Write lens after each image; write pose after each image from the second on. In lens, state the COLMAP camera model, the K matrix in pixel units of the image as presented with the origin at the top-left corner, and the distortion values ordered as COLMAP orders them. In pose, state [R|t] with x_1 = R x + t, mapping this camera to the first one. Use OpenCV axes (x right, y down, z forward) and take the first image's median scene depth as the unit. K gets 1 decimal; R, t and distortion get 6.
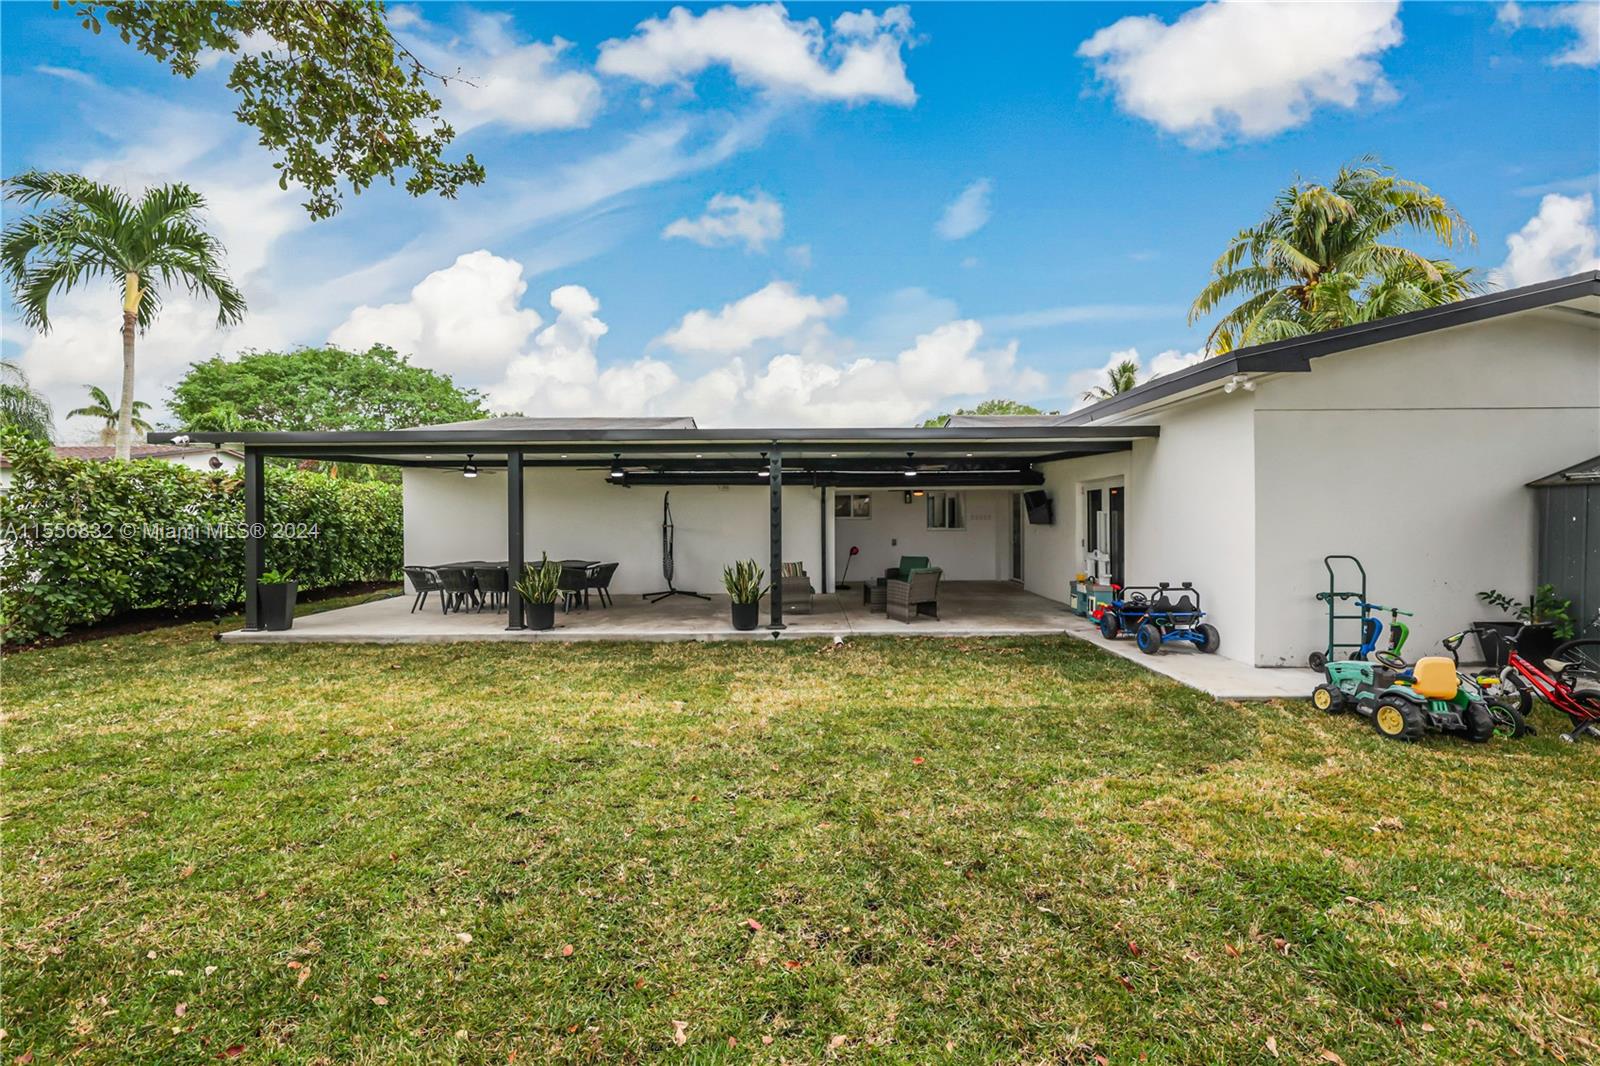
lens RADIAL K [[680.7, 0, 806.0], [0, 680.7, 530.8], [0, 0, 1]] dist [-0.005304, -0.000057]
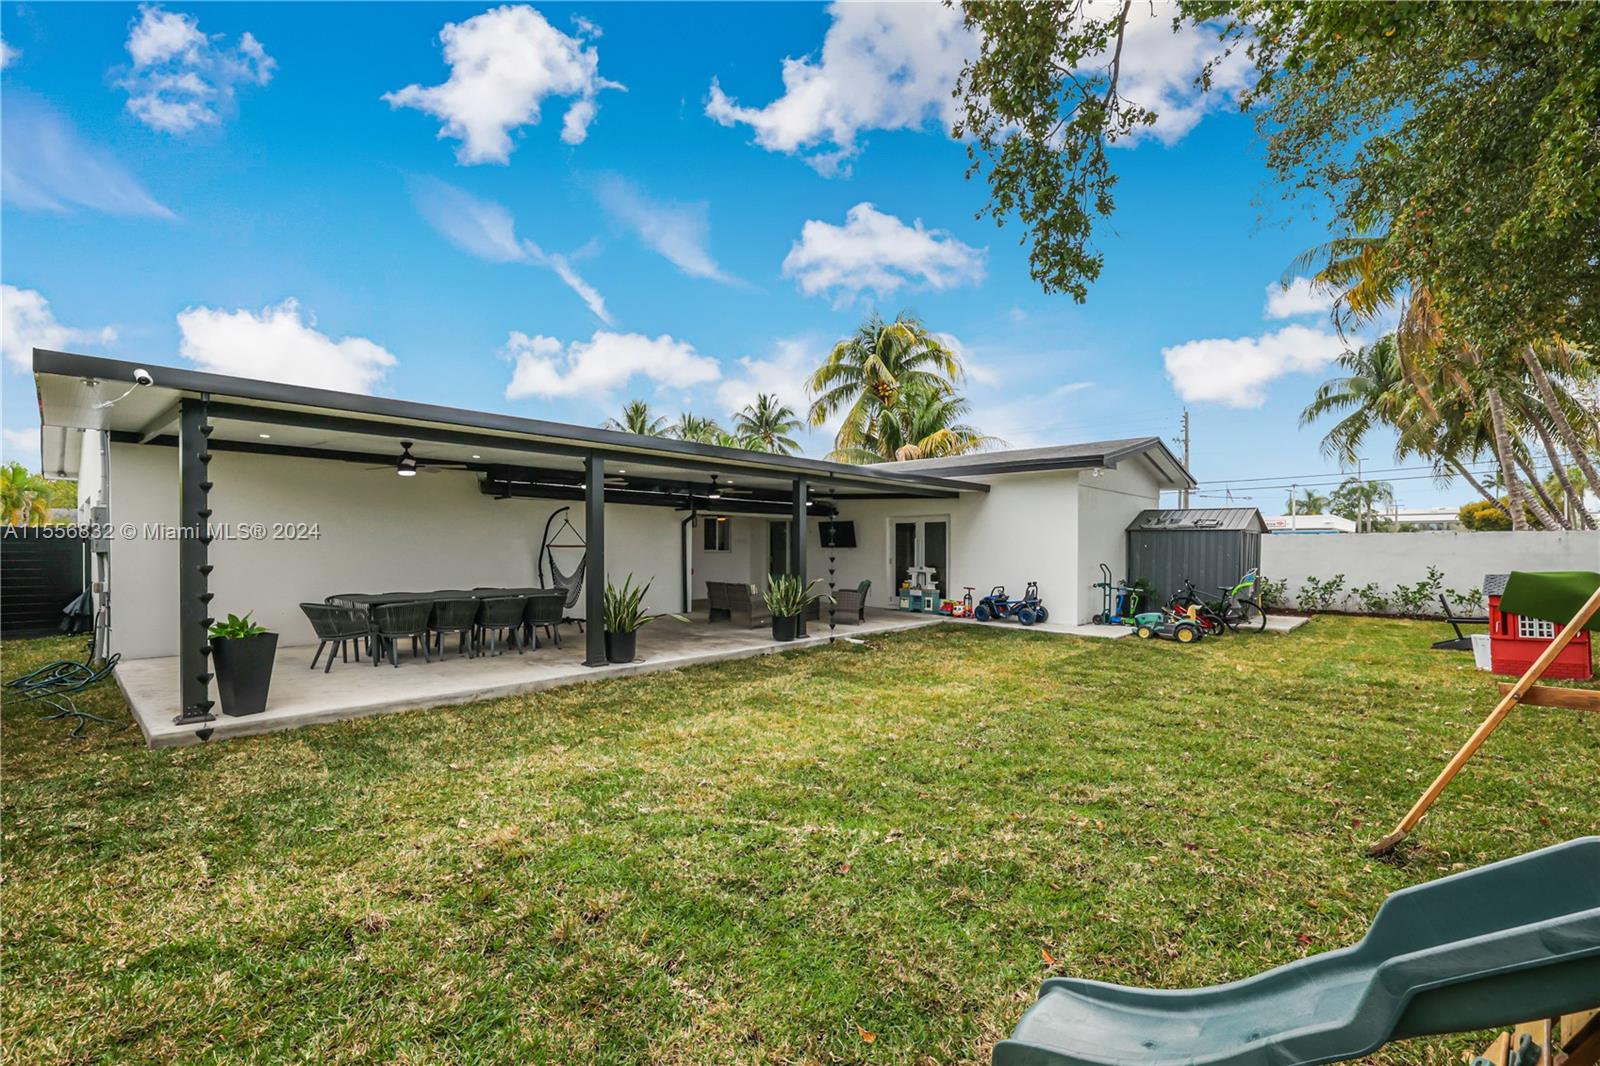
lens RADIAL K [[680.7, 0, 808.6], [0, 680.7, 542.8], [0, 0, 1]] dist [-0.005304, -0.000057]
pose [[0.666043, 0.013636, 0.745788, -0.821033], [-0.000380, 0.999839, -0.017941, 0.006865], [-0.745913, 0.011666, 0.665941, 0.220921]]
